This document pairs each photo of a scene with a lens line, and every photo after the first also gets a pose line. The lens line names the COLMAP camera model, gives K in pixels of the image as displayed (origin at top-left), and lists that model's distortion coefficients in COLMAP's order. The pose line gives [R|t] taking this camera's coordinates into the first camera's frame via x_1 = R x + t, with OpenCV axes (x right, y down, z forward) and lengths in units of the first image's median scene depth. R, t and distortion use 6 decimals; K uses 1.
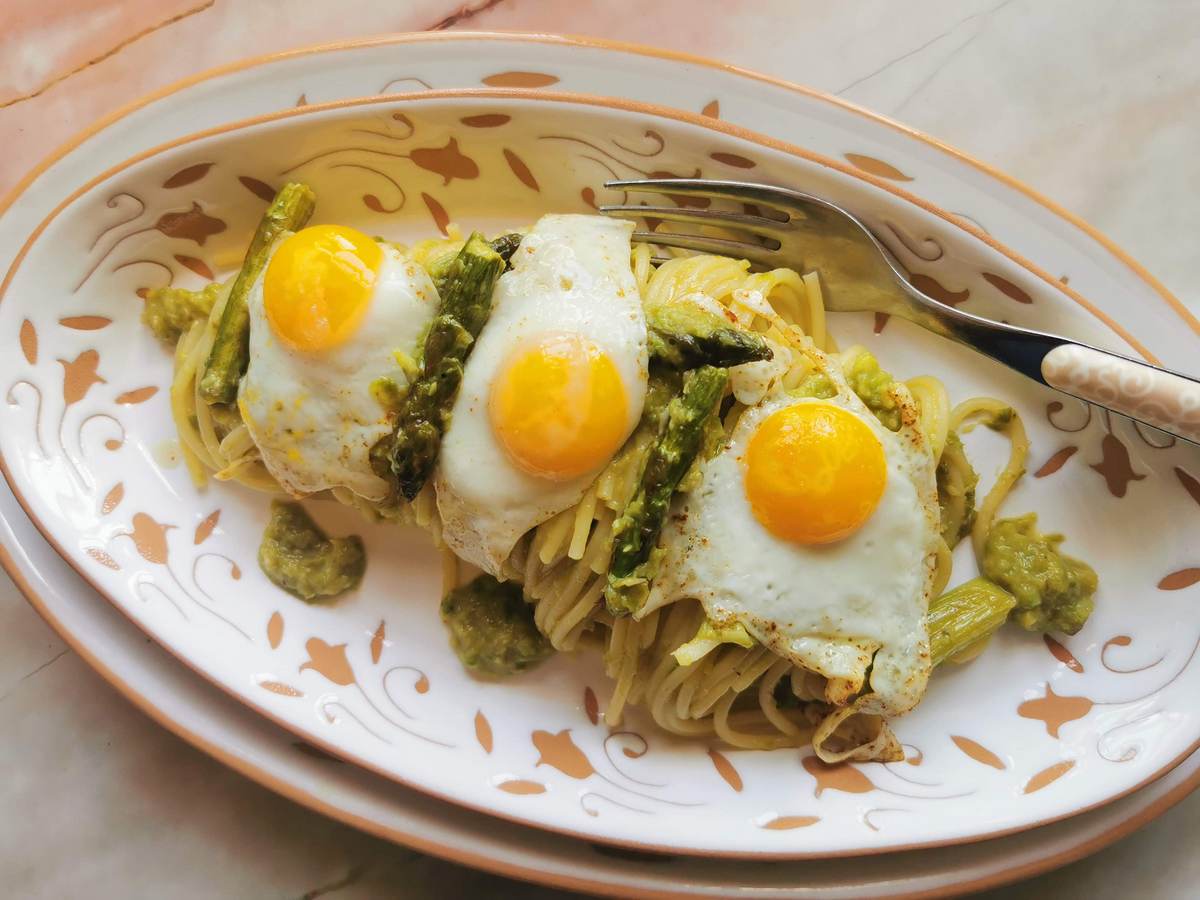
lens RADIAL K [[952.8, 0, 600.1], [0, 952.8, 417.3], [0, 0, 1]] dist [-0.003376, -0.002377]
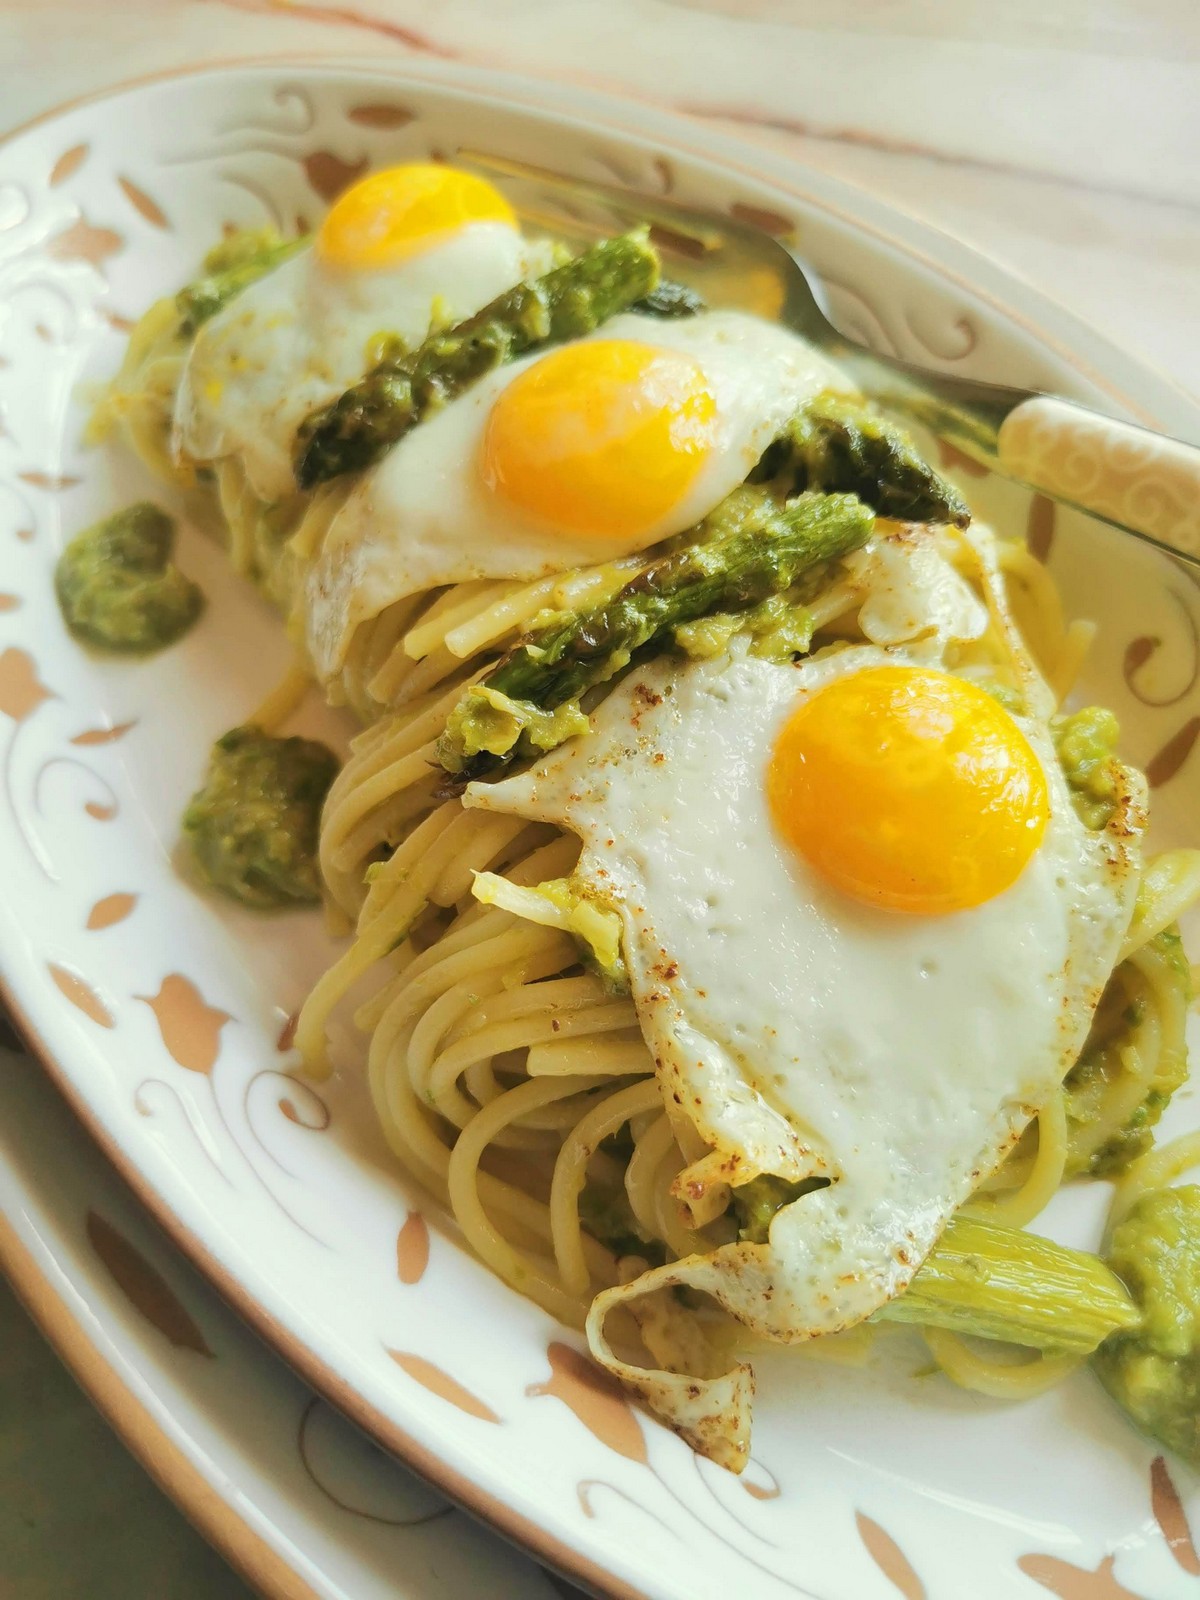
lens RADIAL K [[1282.9, 0, 627.1], [0, 1282.9, 800.1], [0, 0, 1]] dist [-0.011785, -0.005389]
pose [[0.803212, 0.536314, -0.259263, 0.274271], [-0.595228, 0.739780, -0.313735, 0.357828], [0.023538, 0.406316, 0.913429, 0.350812]]
